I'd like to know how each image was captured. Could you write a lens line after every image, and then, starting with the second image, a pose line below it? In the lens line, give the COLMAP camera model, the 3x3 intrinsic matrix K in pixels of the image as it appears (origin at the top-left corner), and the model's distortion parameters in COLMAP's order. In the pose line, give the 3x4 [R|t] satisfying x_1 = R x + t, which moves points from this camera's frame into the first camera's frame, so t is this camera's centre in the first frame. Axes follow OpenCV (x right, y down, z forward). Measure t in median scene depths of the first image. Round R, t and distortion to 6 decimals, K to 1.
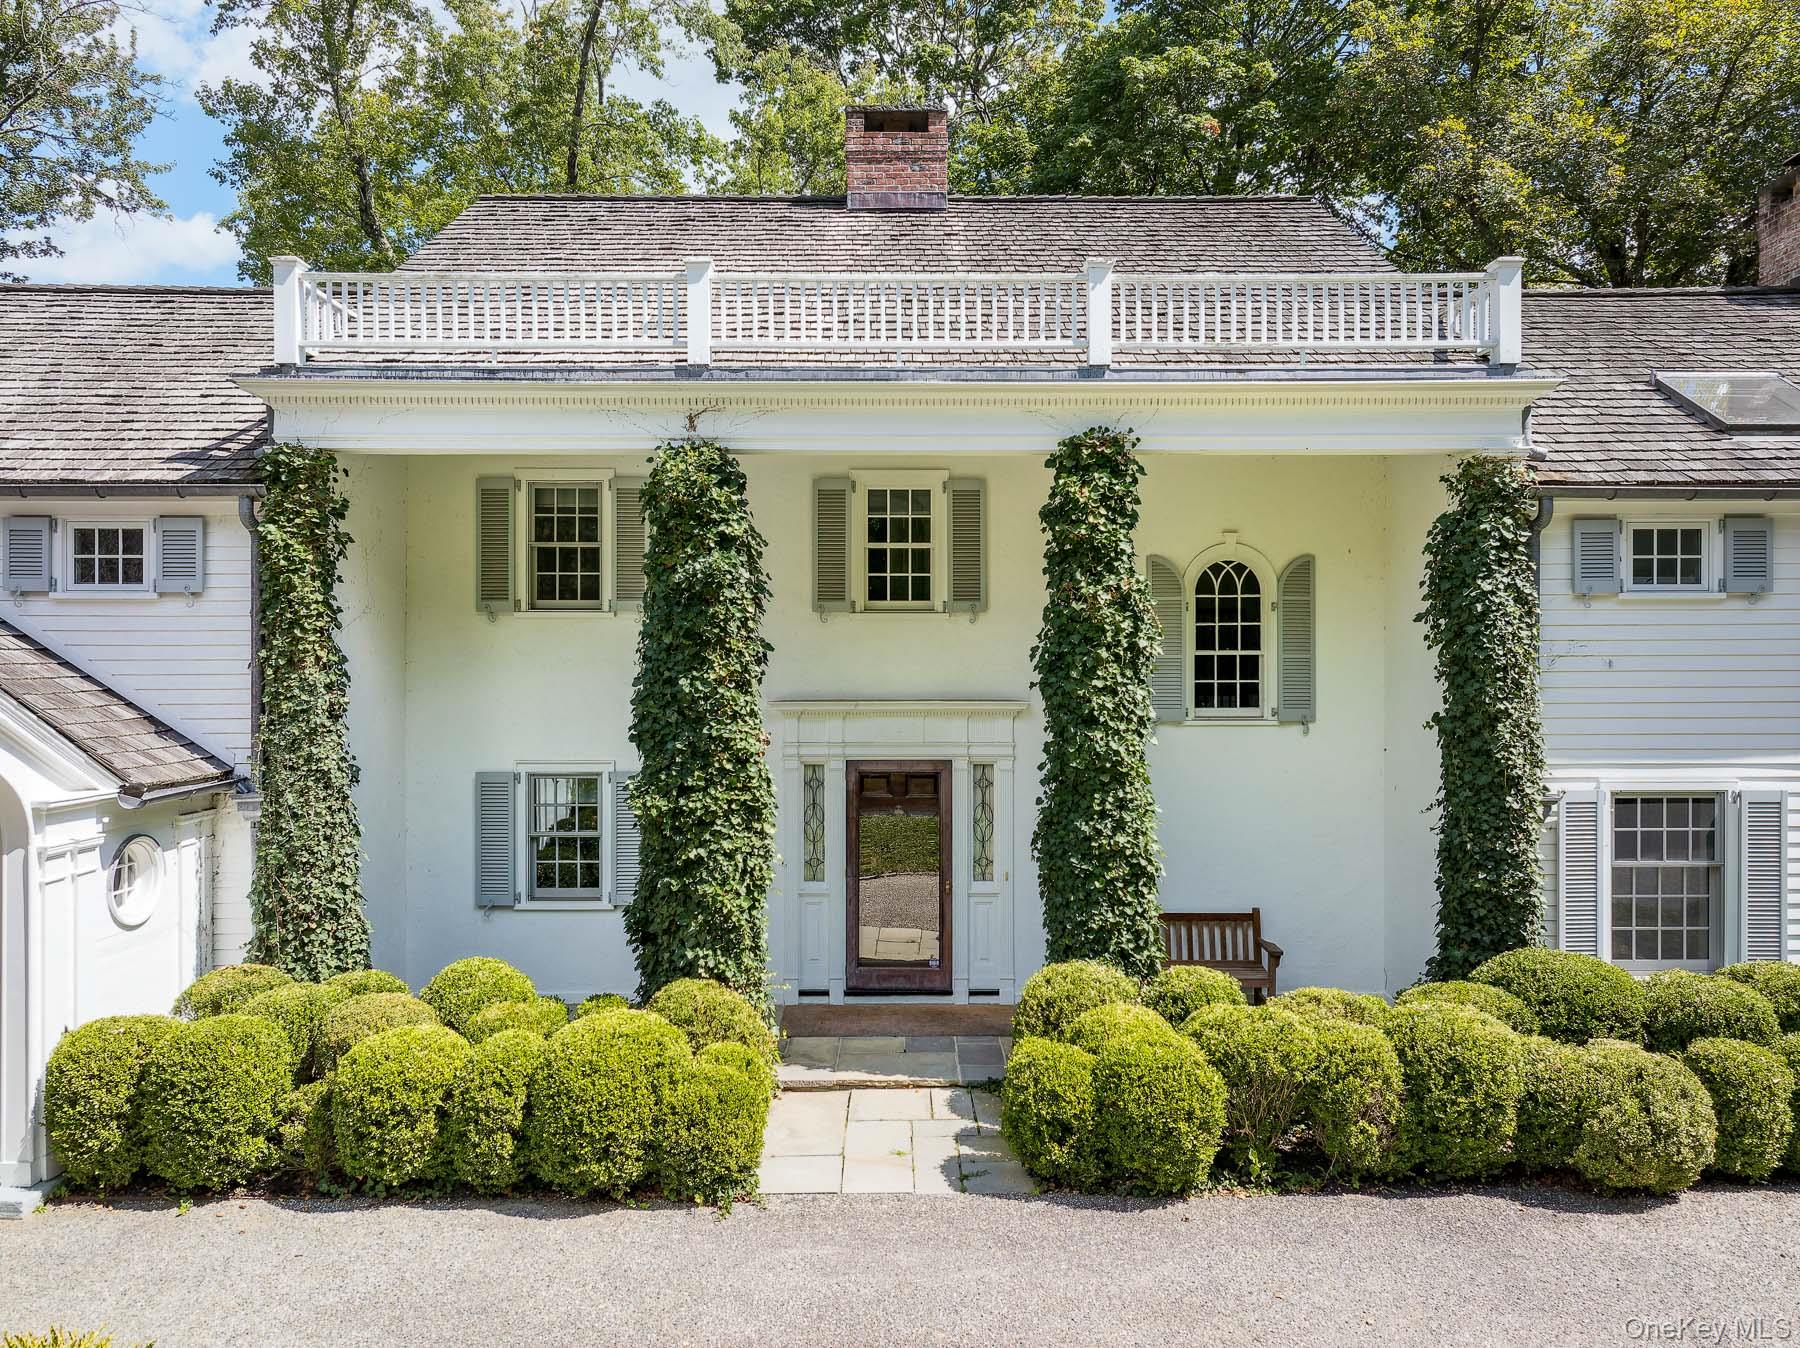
lens RADIAL K [[1264.8, 0, 899.9], [0, 1264.8, 671.4], [0, 0, 1]] dist [-0.003992, 0.002565]
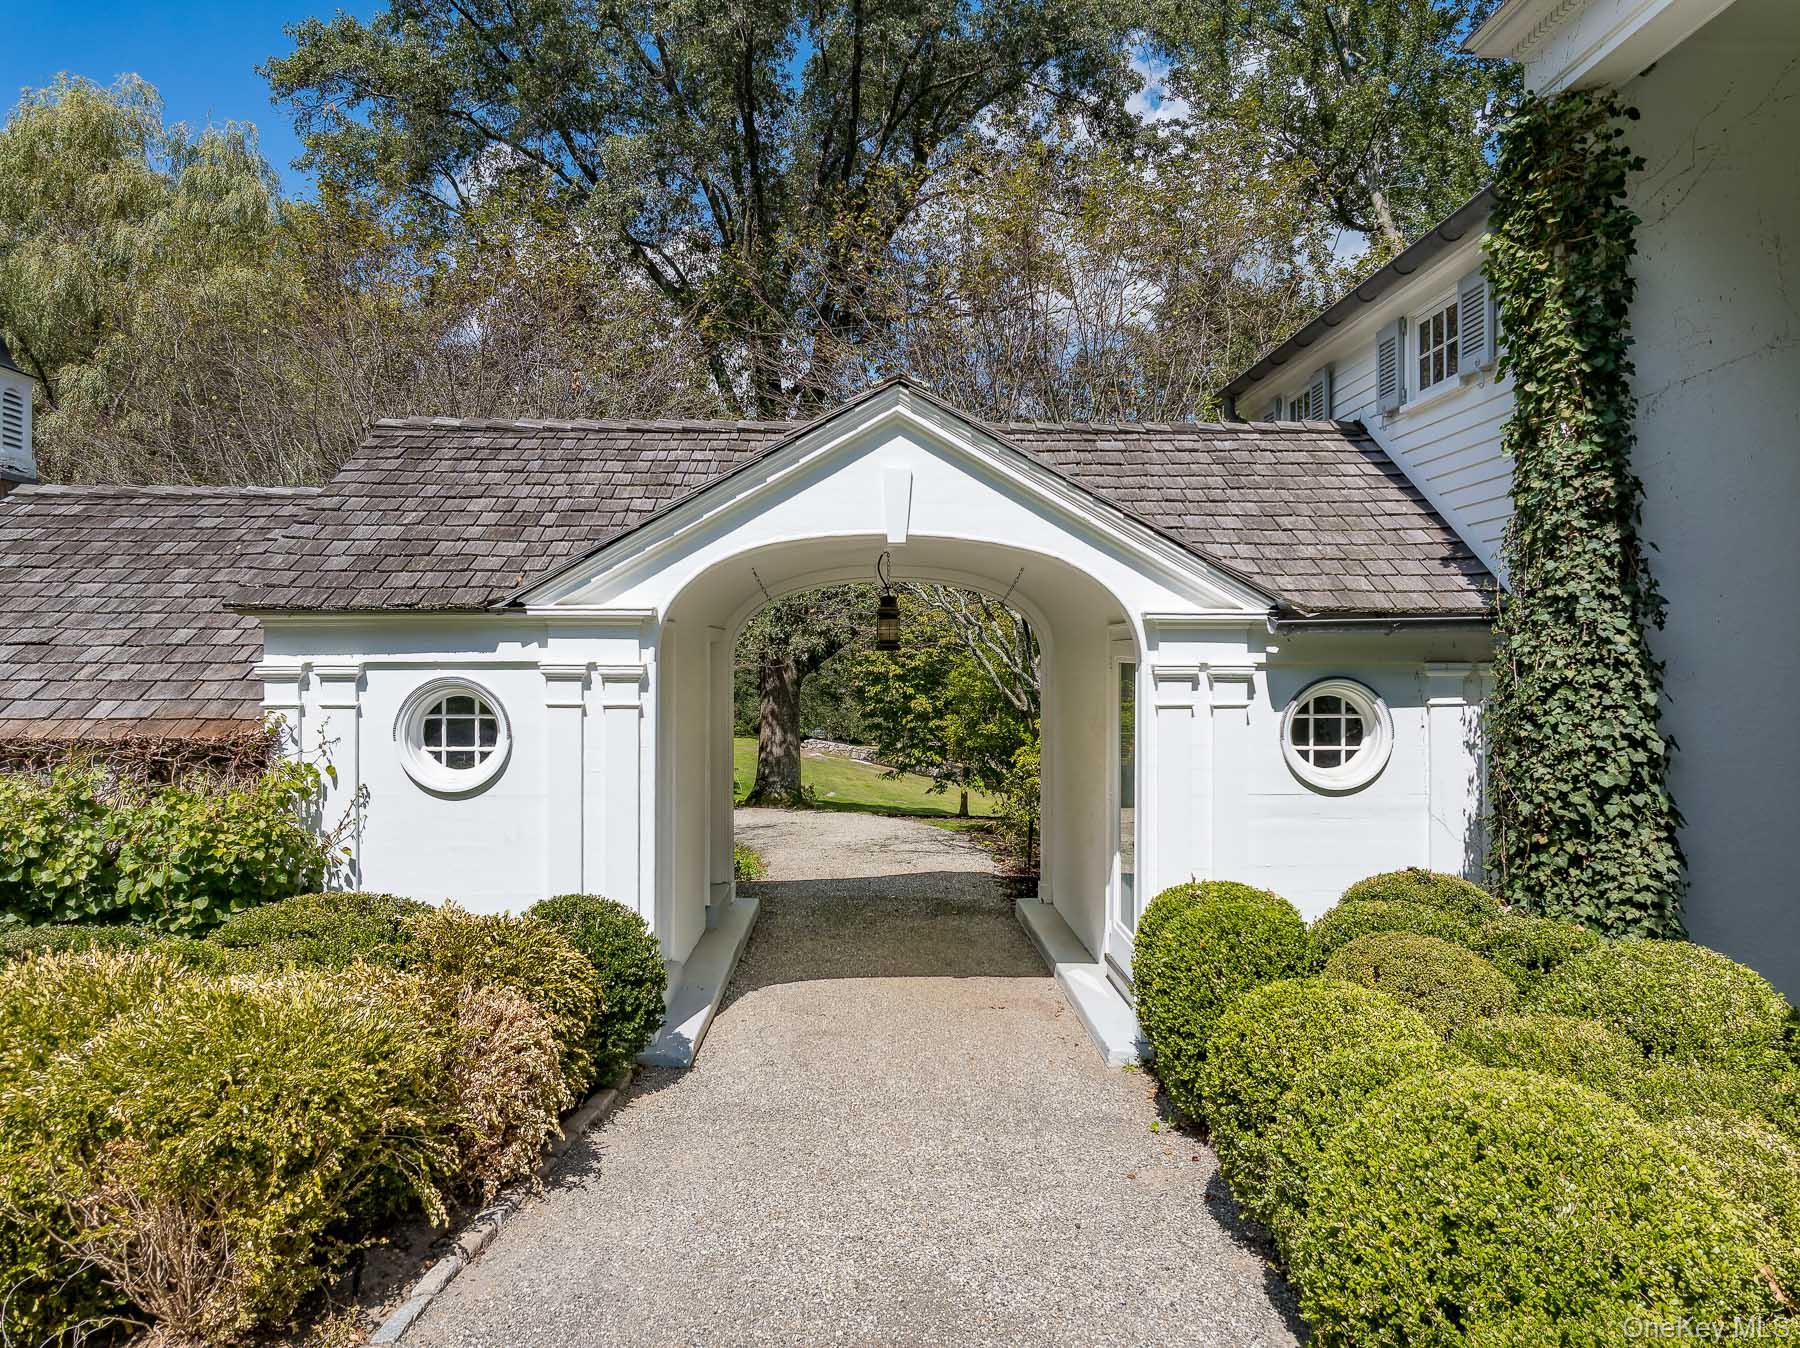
lens RADIAL K [[1264.8, 0, 900.3], [0, 1264.8, 670.6], [0, 0, 1]] dist [-0.003992, 0.002565]
pose [[0.019440, 0.006890, -0.999787, 0.182392], [-0.004952, 0.999965, 0.006795, 0.123947], [0.999799, 0.004818, 0.019474, 0.727282]]
